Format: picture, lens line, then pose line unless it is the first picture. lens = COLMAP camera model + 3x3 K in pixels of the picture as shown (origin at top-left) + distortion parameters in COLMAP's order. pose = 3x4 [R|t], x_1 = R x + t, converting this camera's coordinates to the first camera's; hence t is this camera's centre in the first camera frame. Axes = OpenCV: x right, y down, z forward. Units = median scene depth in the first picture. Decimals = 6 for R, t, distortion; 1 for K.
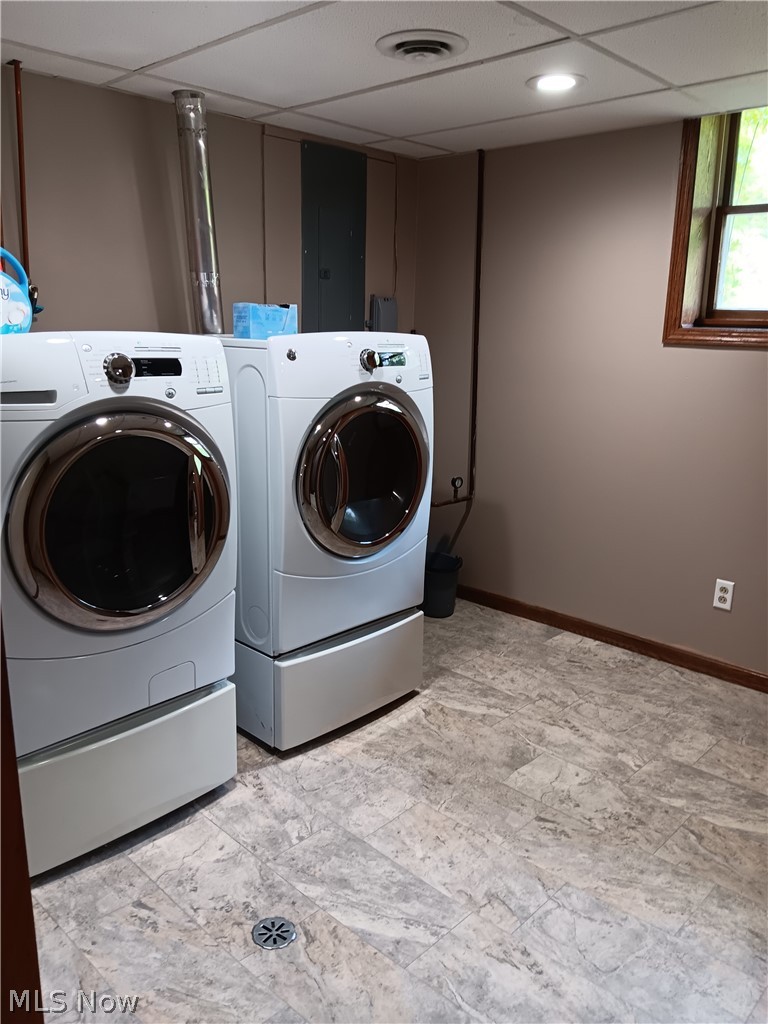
lens RADIAL K [[795.7, 0, 384.0], [0, 795.7, 512.0], [0, 0, 1]] dist [0.111371, -0.233610]
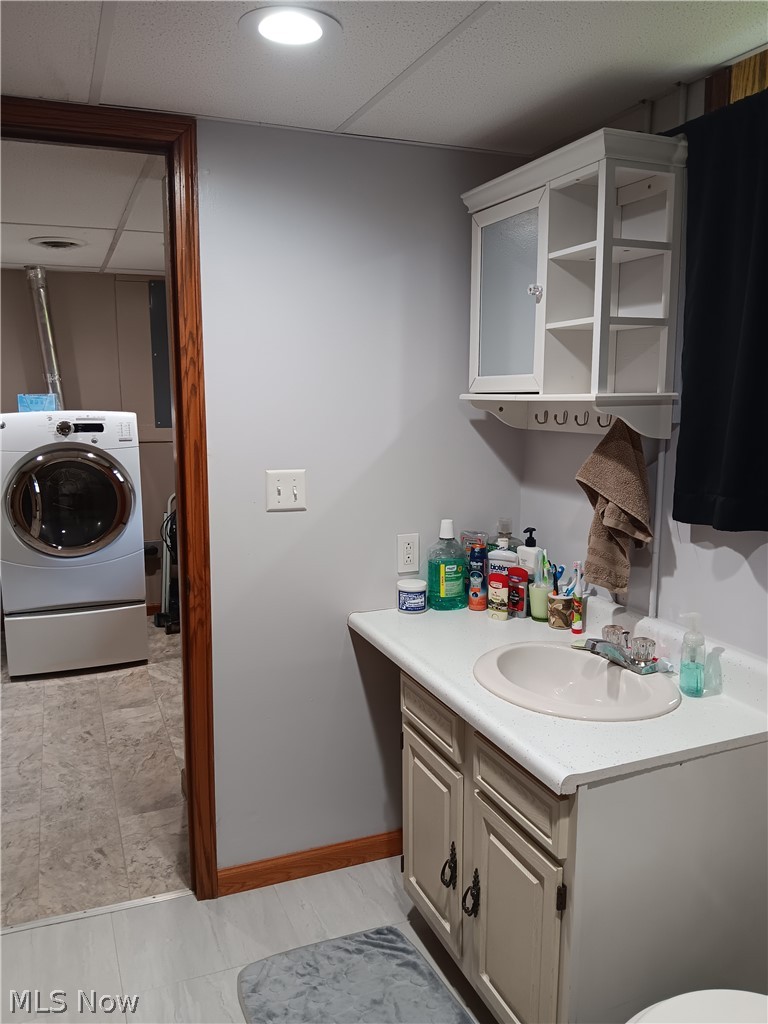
lens RADIAL K [[795.7, 0, 384.0], [0, 795.7, 512.0], [0, 0, 1]] dist [0.111371, -0.233610]
pose [[0.911581, 0.051289, -0.407908, 1.155230], [-0.086766, 0.993840, -0.068941, 0.026193], [0.401860, 0.098238, 0.910416, -0.164404]]
